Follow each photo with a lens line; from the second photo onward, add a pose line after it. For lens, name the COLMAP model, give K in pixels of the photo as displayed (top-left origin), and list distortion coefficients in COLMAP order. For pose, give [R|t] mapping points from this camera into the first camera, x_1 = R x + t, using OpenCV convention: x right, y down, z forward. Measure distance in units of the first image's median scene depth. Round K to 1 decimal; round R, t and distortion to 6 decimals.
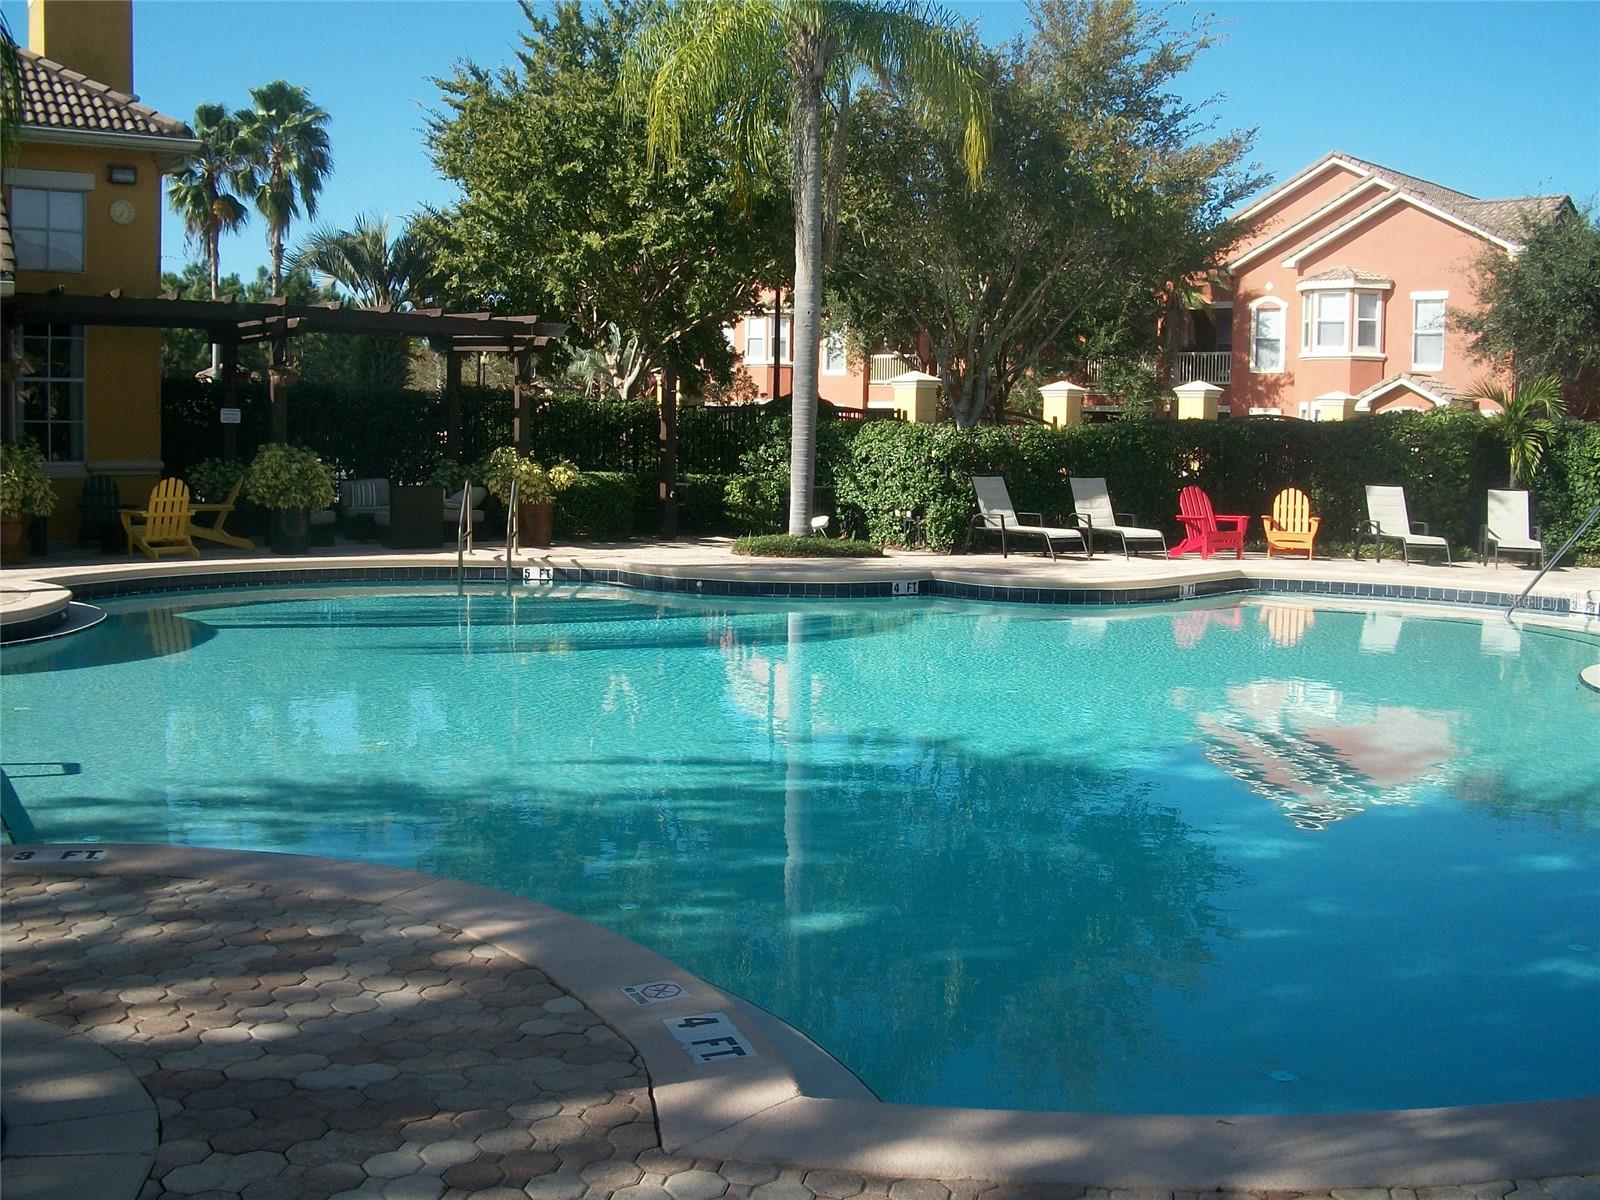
lens RADIAL K [[1628.6, 0, 800.0], [0, 1628.6, 600.0], [0, 0, 1]] dist [-0.289549, 0.298179]
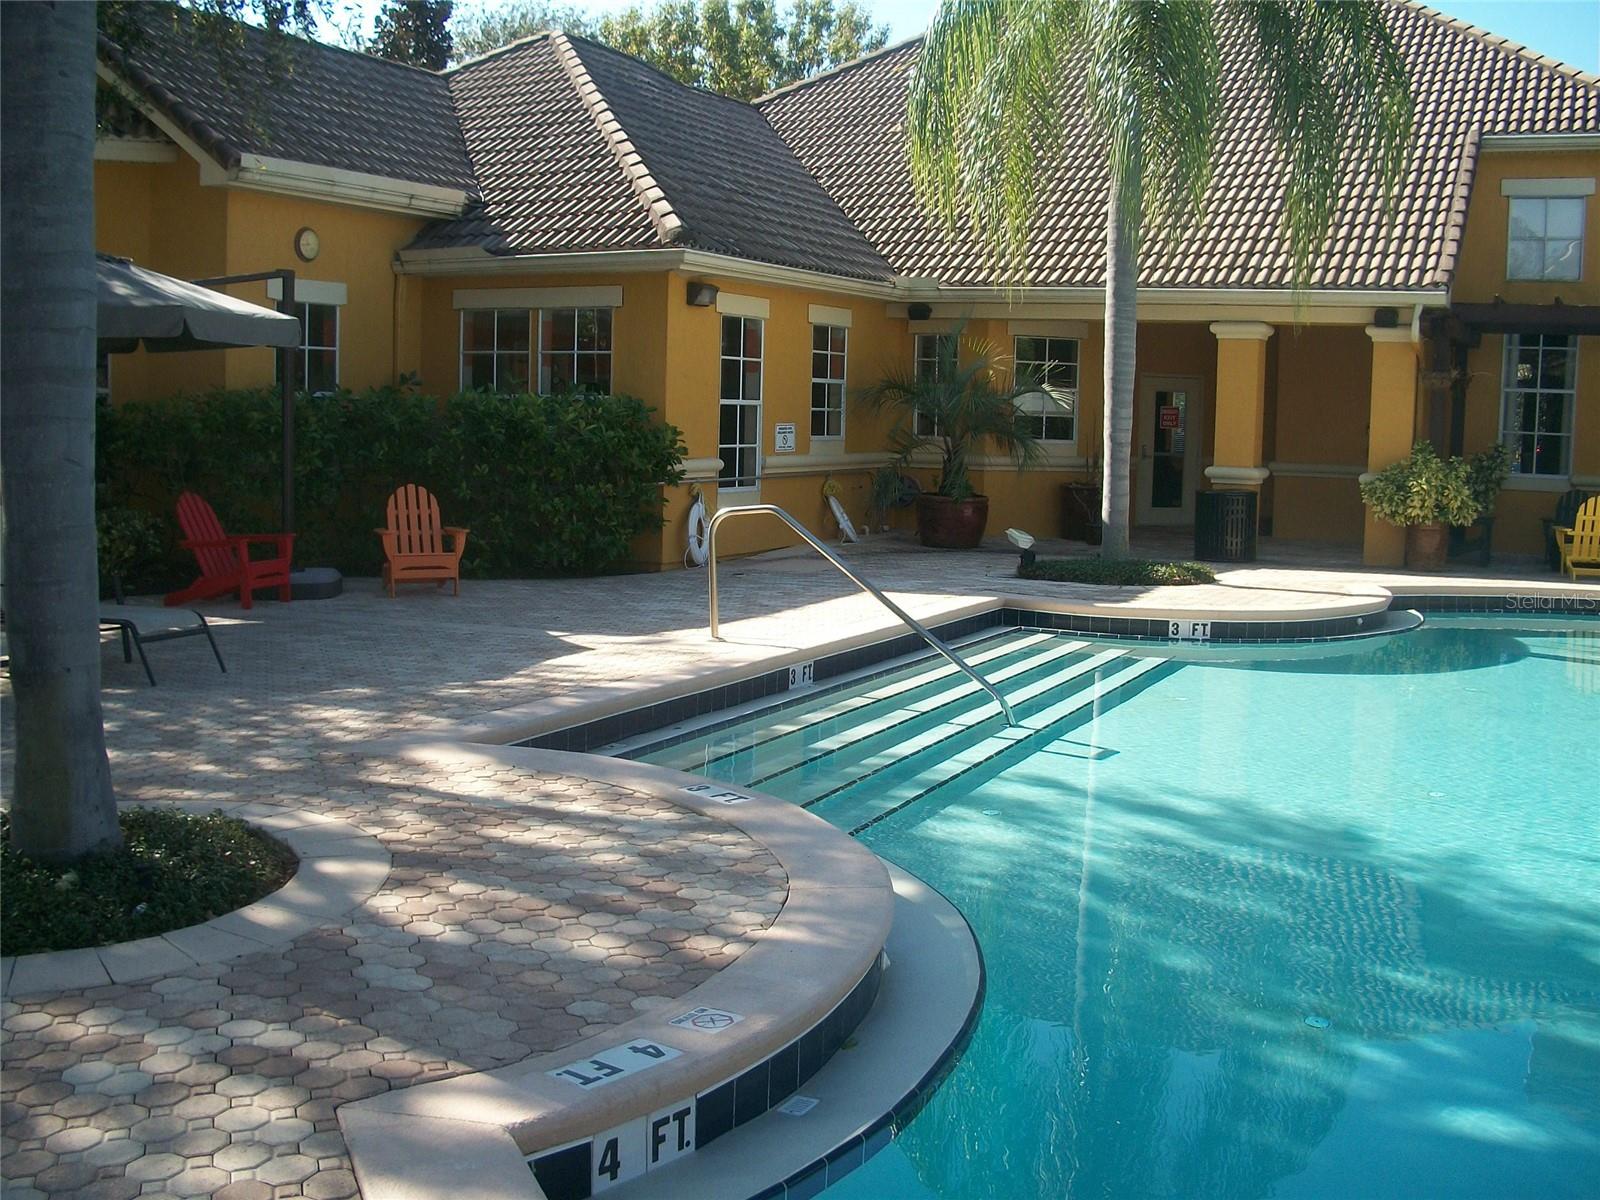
lens RADIAL K [[1628.6, 0, 800.0], [0, 1628.6, 600.0], [0, 0, 1]] dist [-0.289549, 0.298179]
pose [[0.519176, 0.094610, -0.849414, 0.747784], [-0.103322, 0.993513, 0.047508, -0.052123], [0.848399, 0.063098, 0.525584, 0.565347]]
